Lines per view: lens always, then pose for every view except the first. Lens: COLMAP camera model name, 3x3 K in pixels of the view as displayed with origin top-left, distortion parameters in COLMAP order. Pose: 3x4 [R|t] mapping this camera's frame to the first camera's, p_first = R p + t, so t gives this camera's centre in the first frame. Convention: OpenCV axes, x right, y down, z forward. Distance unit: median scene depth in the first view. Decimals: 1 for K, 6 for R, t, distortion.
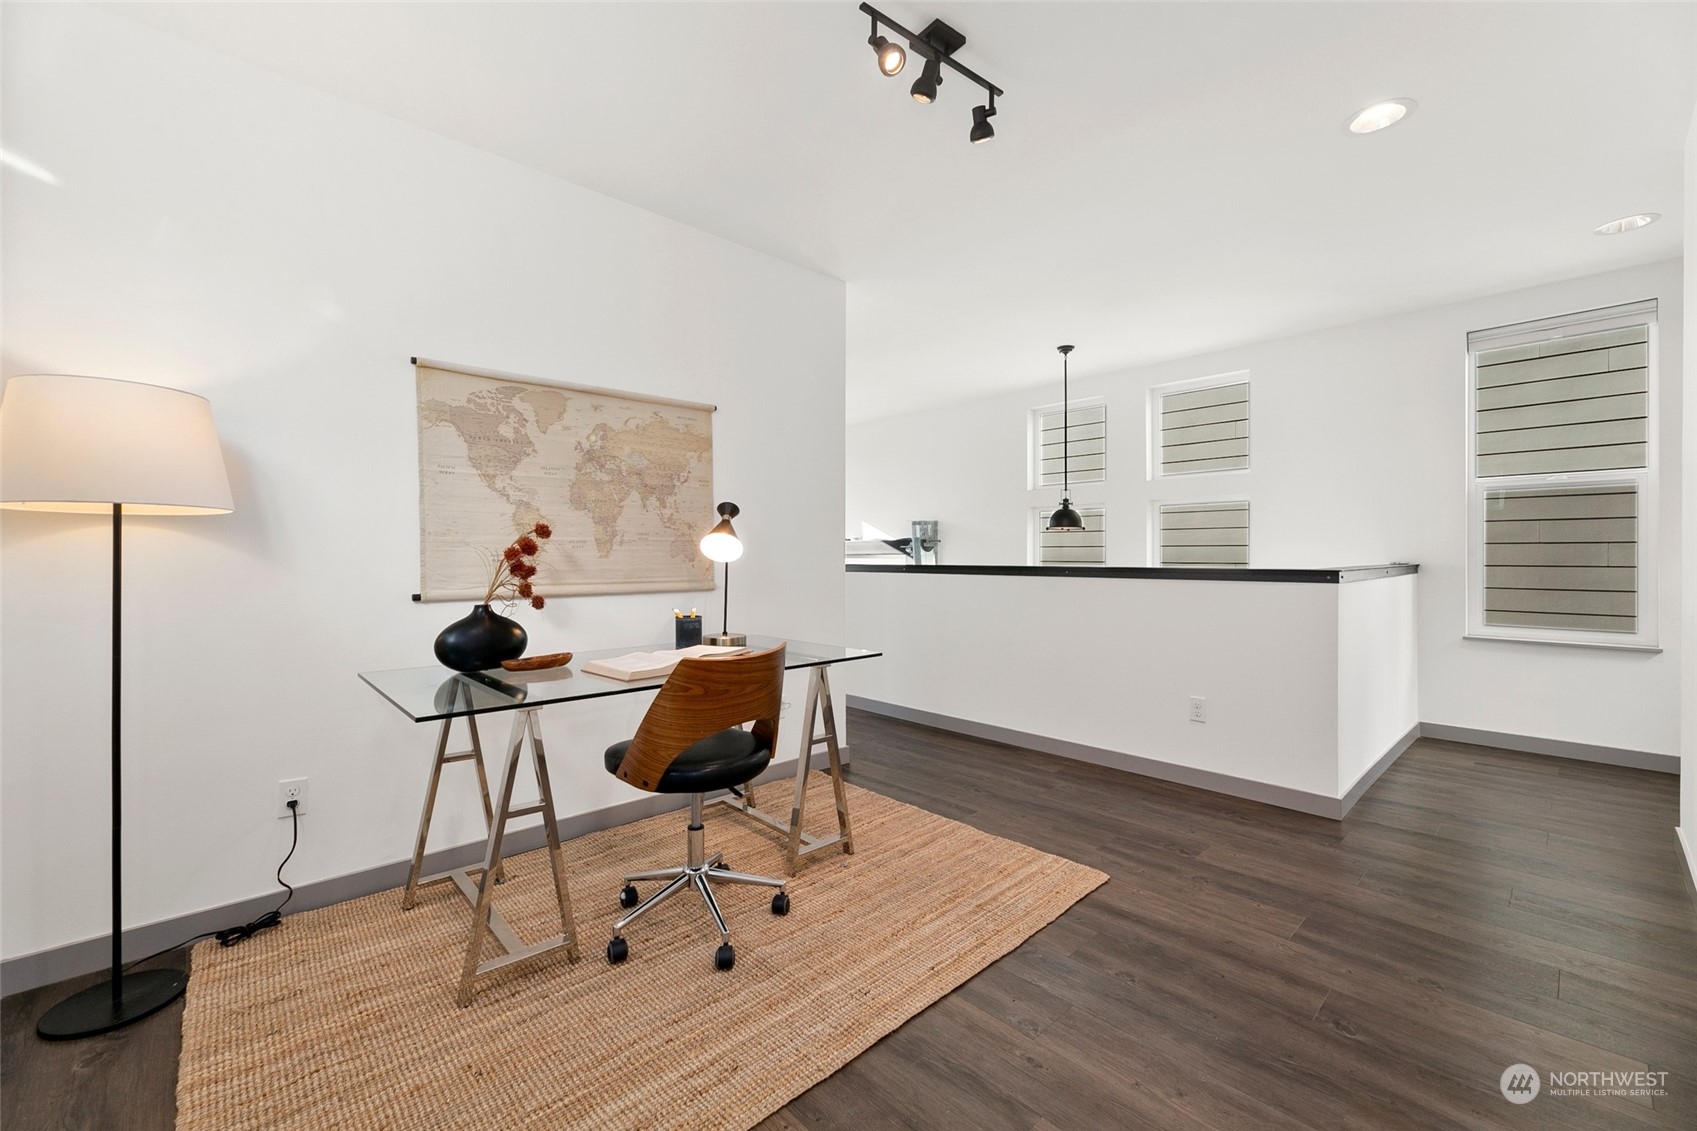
lens RADIAL K [[686.6, 0, 852.5], [0, 686.6, 558.0], [0, 0, 1]] dist [-0.004264, 0.000915]
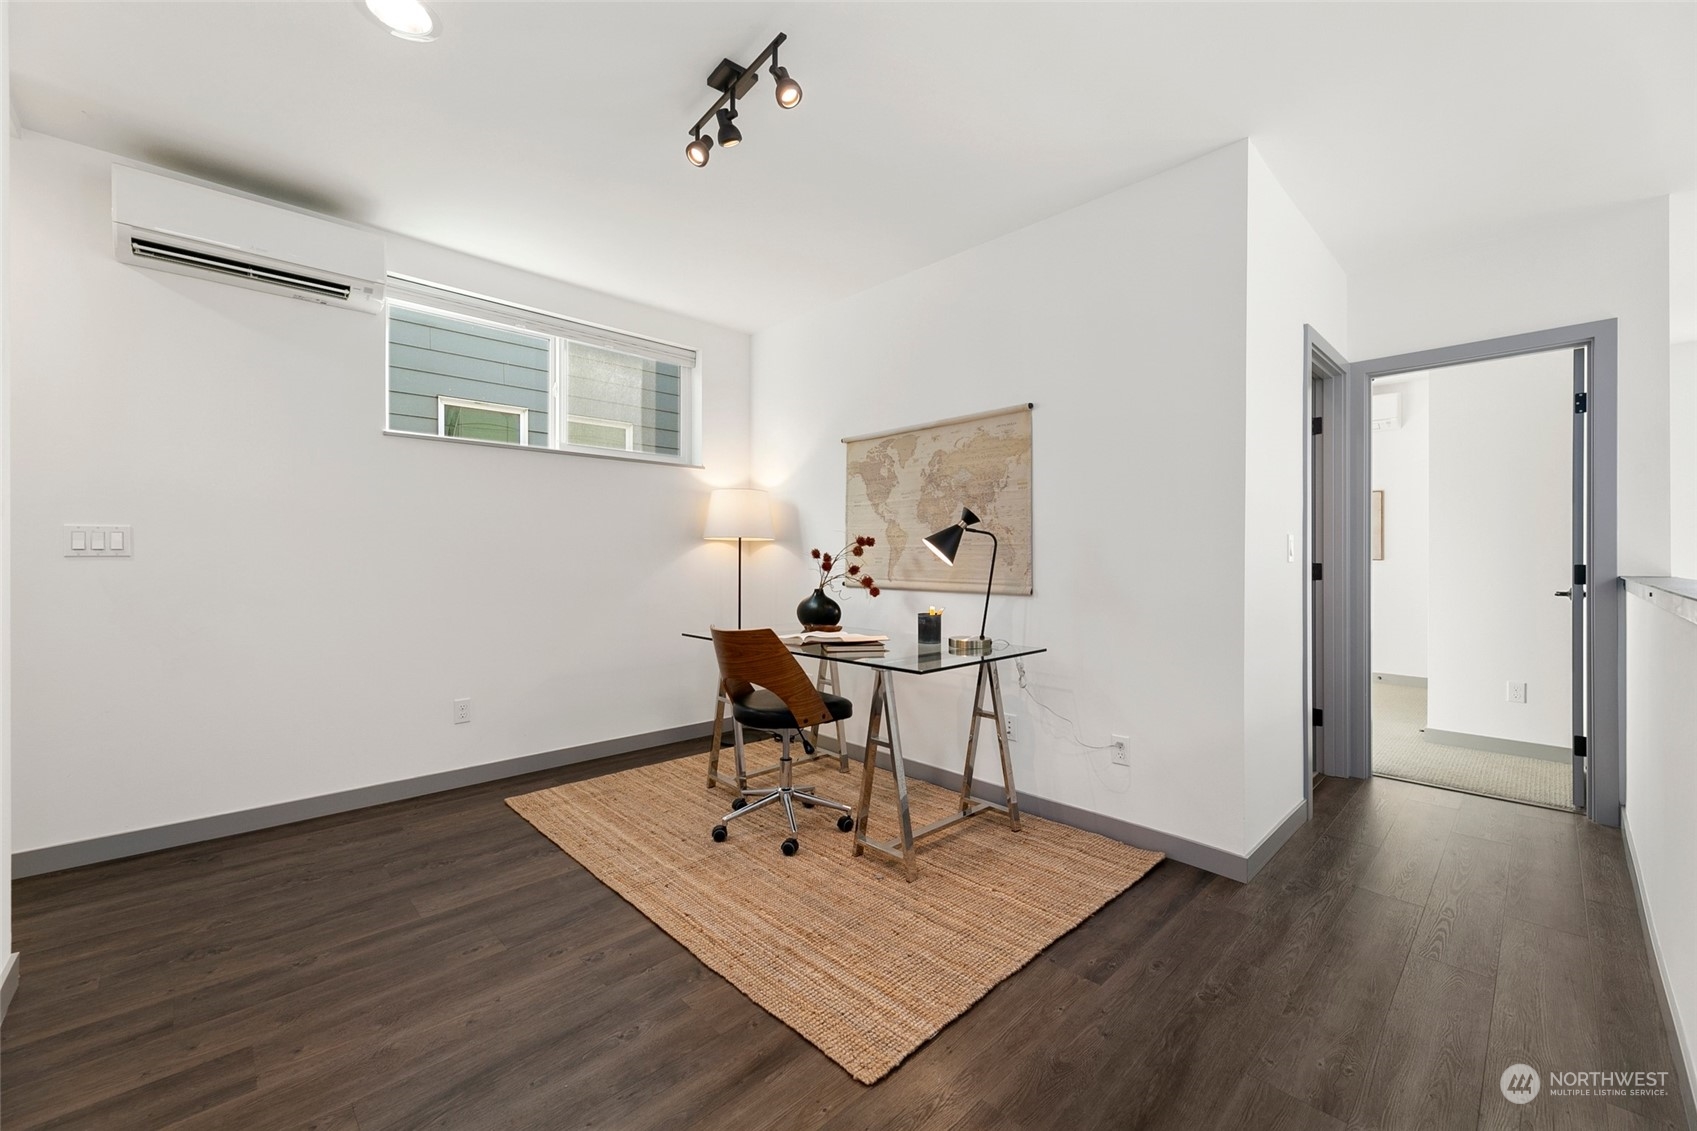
lens RADIAL K [[686.6, 0, 853.1], [0, 686.6, 559.8], [0, 0, 1]] dist [-0.004264, 0.000915]
pose [[0.012008, 0.000372, -0.999928, 0.908661], [-0.010965, 0.999940, 0.000240, -0.001106], [0.999868, 0.010962, 0.012011, 0.898903]]
